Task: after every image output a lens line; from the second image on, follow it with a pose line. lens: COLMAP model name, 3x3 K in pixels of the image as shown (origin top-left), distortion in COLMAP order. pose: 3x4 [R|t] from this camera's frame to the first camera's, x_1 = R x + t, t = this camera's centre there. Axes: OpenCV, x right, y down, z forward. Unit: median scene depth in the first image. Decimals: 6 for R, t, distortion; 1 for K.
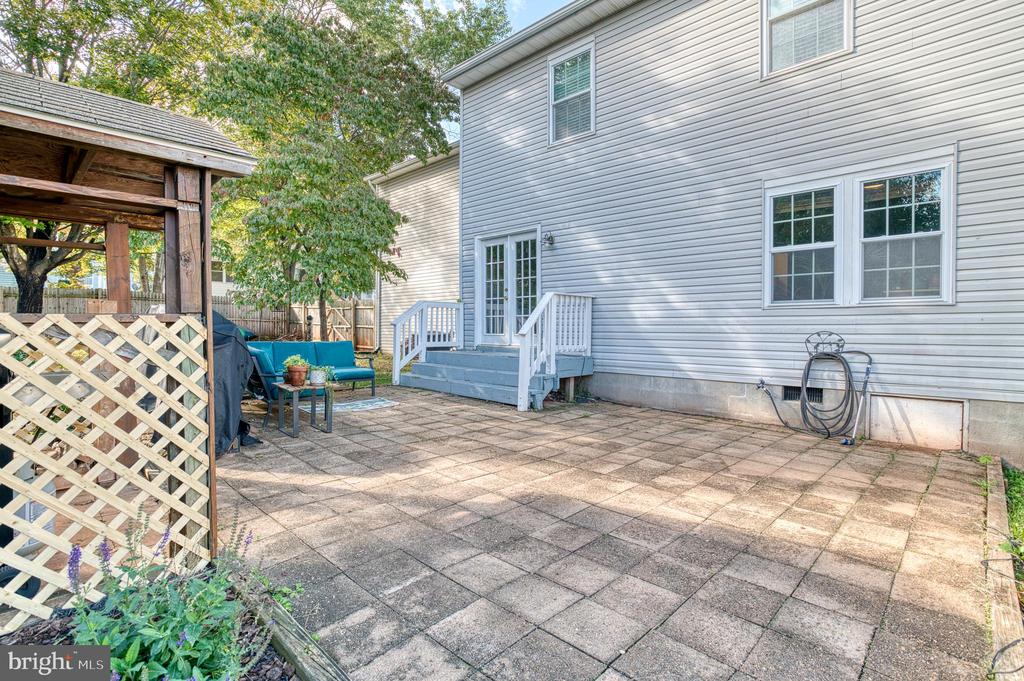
lens RADIAL K [[488.5, 0, 520.1], [0, 488.5, 333.2], [0, 0, 1]] dist [-0.021951, 0.001208]
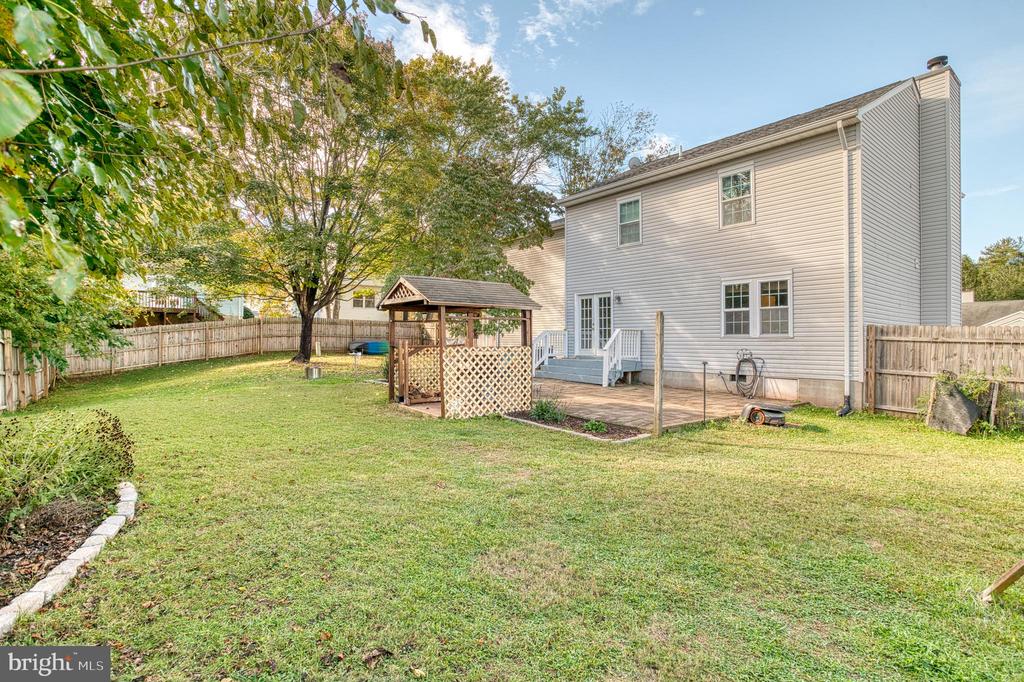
lens RADIAL K [[488.5, 0, 514.2], [0, 488.5, 336.6], [0, 0, 1]] dist [-0.021951, 0.001208]
pose [[0.988090, -0.005285, -0.153786, -0.051208], [0.002706, 0.999852, -0.016974, -0.018749], [0.153853, 0.016356, 0.987958, -1.026507]]
